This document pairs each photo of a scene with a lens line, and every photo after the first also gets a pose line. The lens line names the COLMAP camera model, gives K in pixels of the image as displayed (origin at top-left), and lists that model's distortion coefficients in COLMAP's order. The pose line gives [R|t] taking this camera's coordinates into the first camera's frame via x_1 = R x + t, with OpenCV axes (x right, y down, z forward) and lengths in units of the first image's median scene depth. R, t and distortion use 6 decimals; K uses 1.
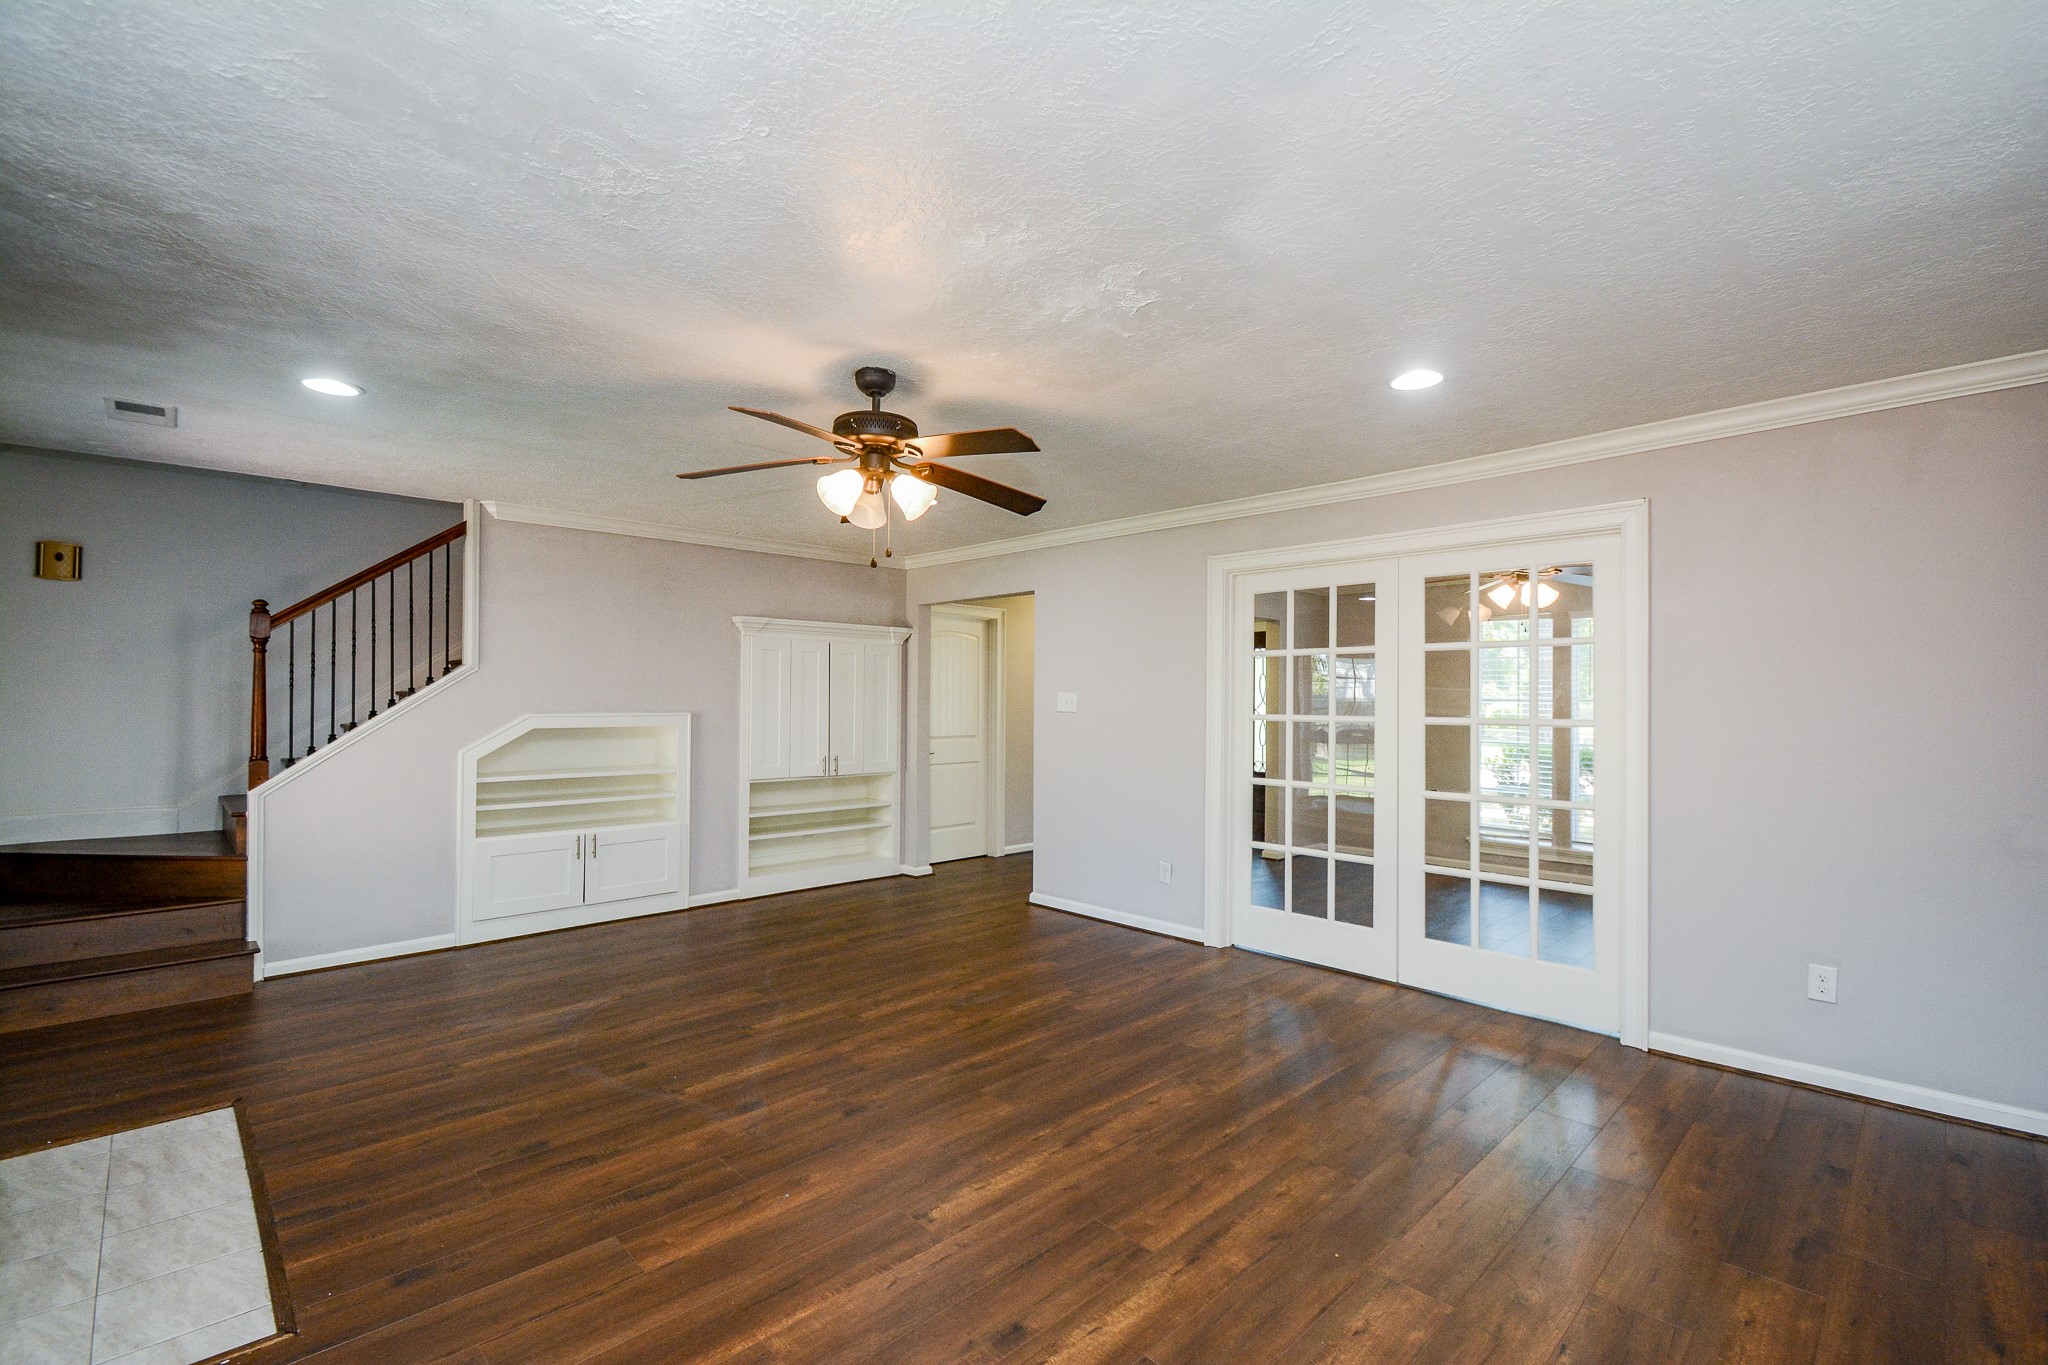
lens RADIAL K [[920.2, 0, 1030.2], [0, 920.2, 698.5], [0, 0, 1]] dist [-0.014076, -0.002101]
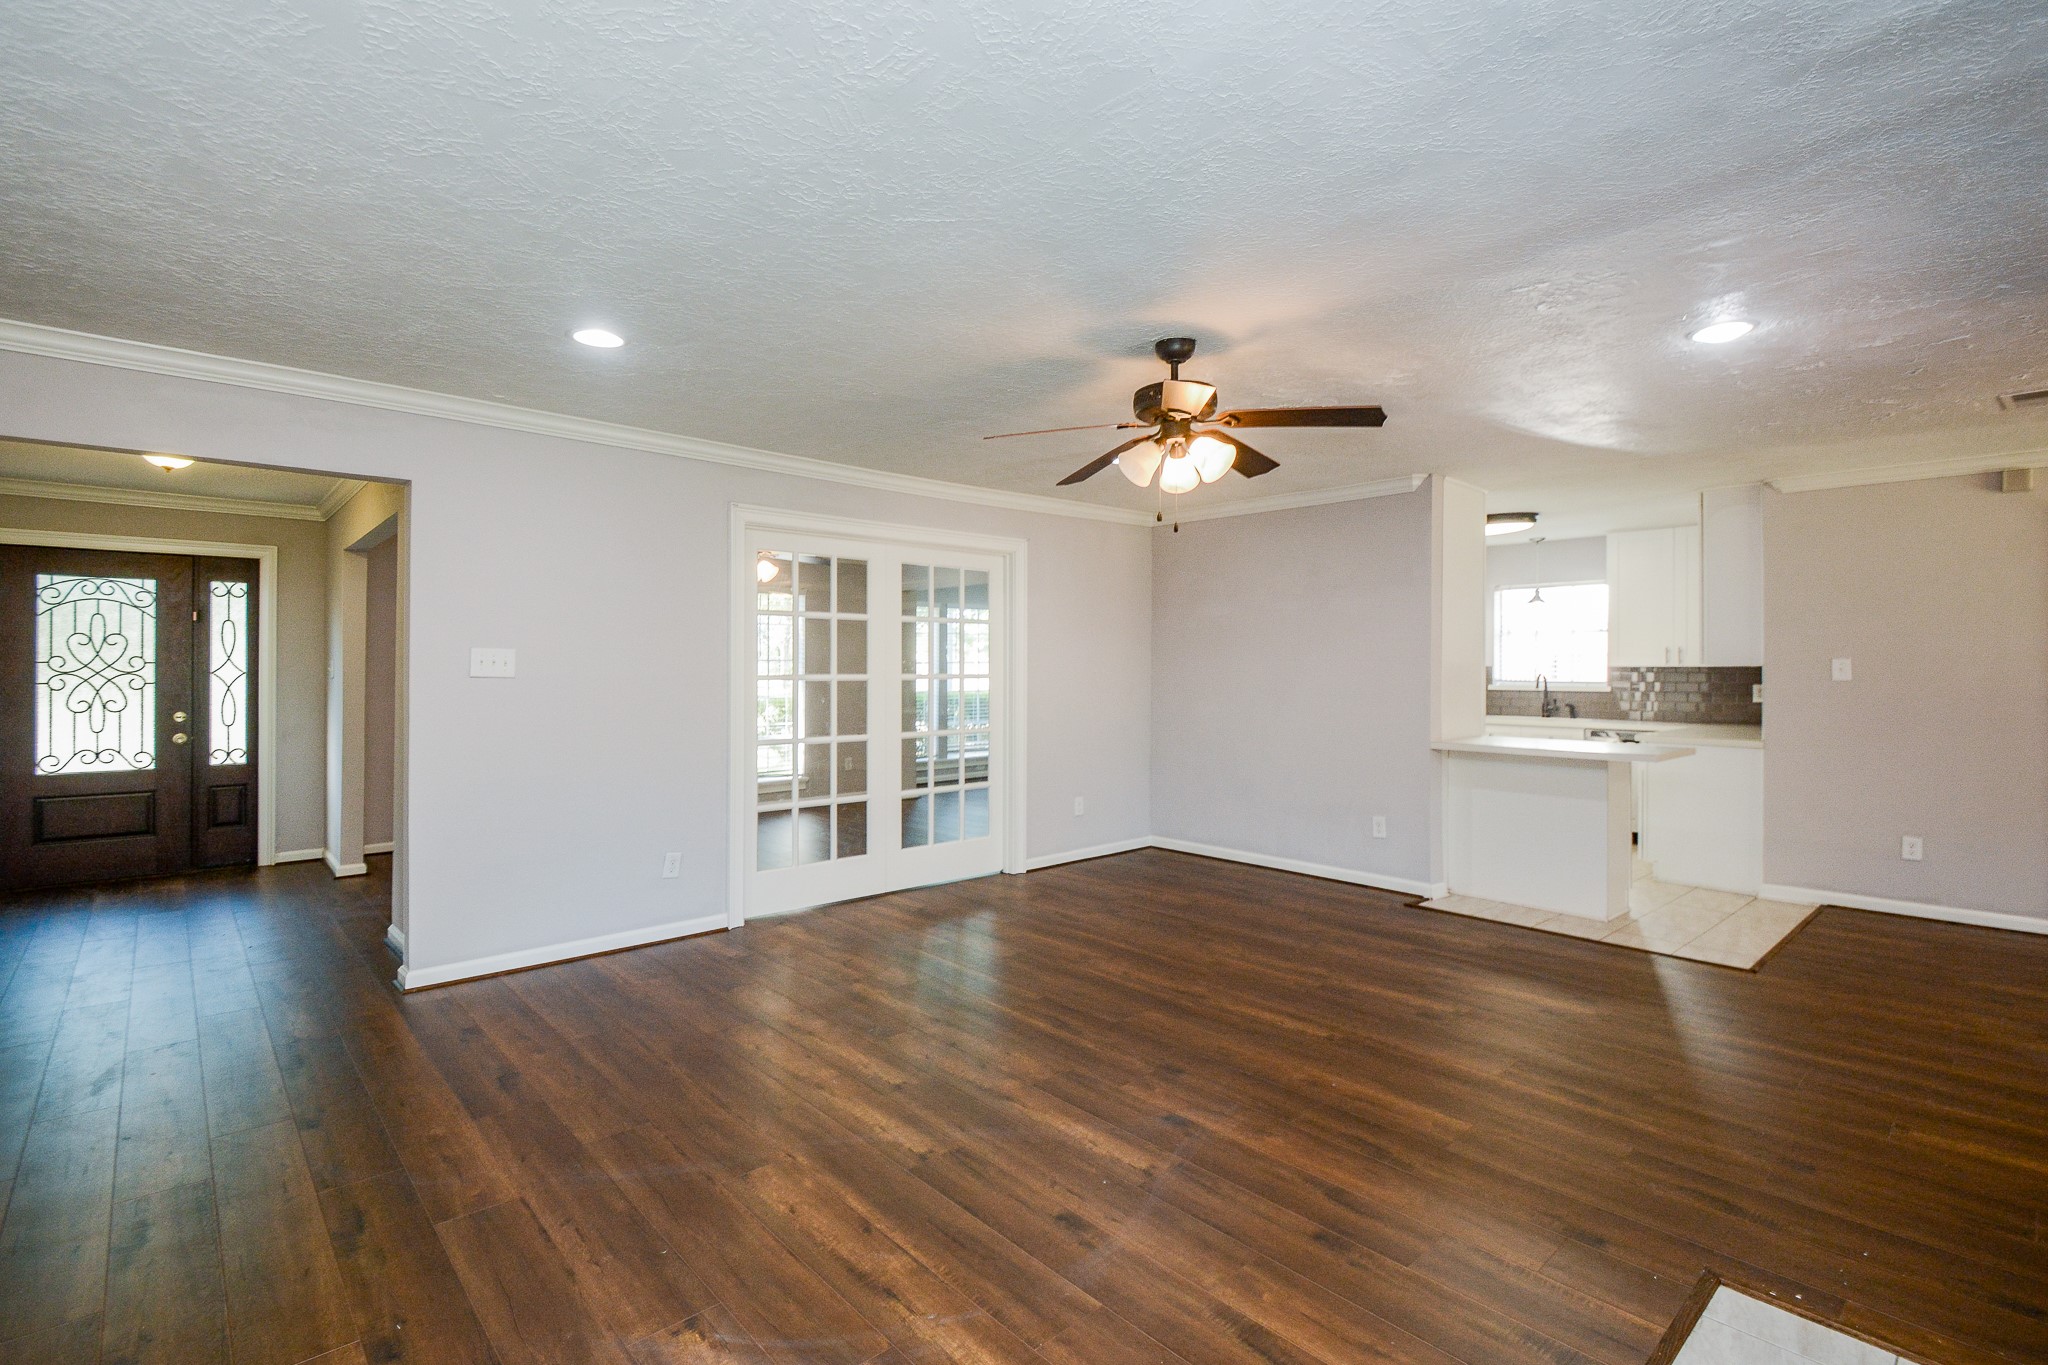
lens RADIAL K [[944.1, 0, 1028.0], [0, 944.1, 665.9], [0, 0, 1]] dist [-0.003021, -0.011936]
pose [[0.029615, -0.005947, 0.999544, -0.909667], [-0.000506, 0.999982, 0.005964, 0.001468], [-0.999561, -0.000682, 0.029611, 0.836054]]
